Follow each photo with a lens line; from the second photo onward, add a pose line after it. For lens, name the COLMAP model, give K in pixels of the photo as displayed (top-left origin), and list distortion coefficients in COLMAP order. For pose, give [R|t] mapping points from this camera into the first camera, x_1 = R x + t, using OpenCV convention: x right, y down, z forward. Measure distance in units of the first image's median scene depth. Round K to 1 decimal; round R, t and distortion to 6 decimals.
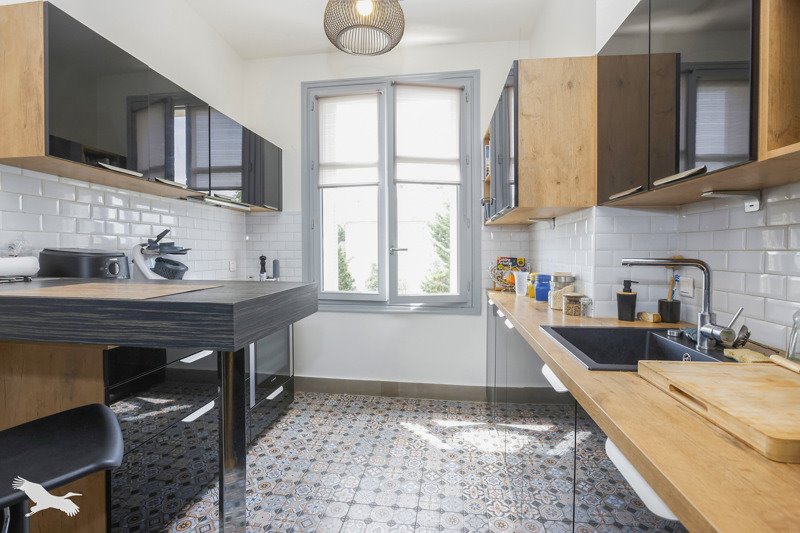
lens RADIAL K [[368.4, 0, 398.2], [0, 368.4, 255.3], [0, 0, 1]] dist [-0.036030, 0.001391]
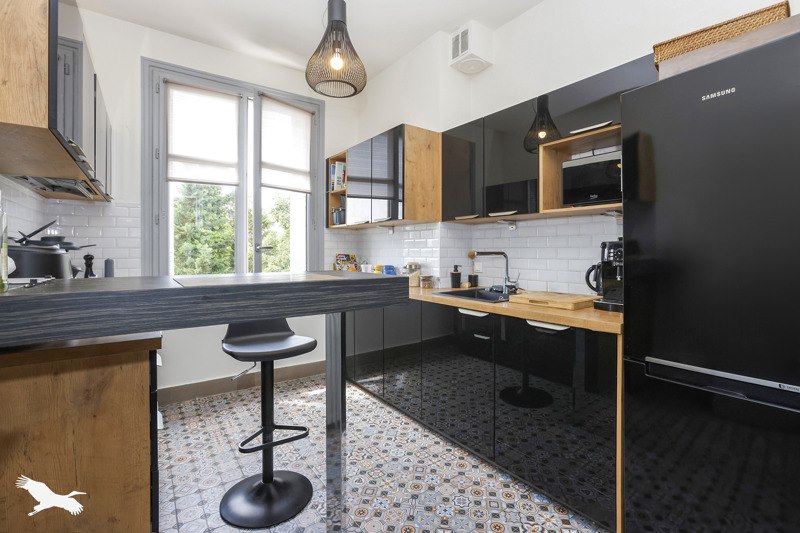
lens RADIAL K [[368.4, 0, 398.2], [0, 368.4, 255.3], [0, 0, 1]] dist [-0.036030, 0.001391]
pose [[0.724858, -0.008834, 0.688841, -0.513397], [0.009526, 0.999951, 0.002800, 0.008710], [-0.688832, 0.004532, 0.724907, -0.064494]]
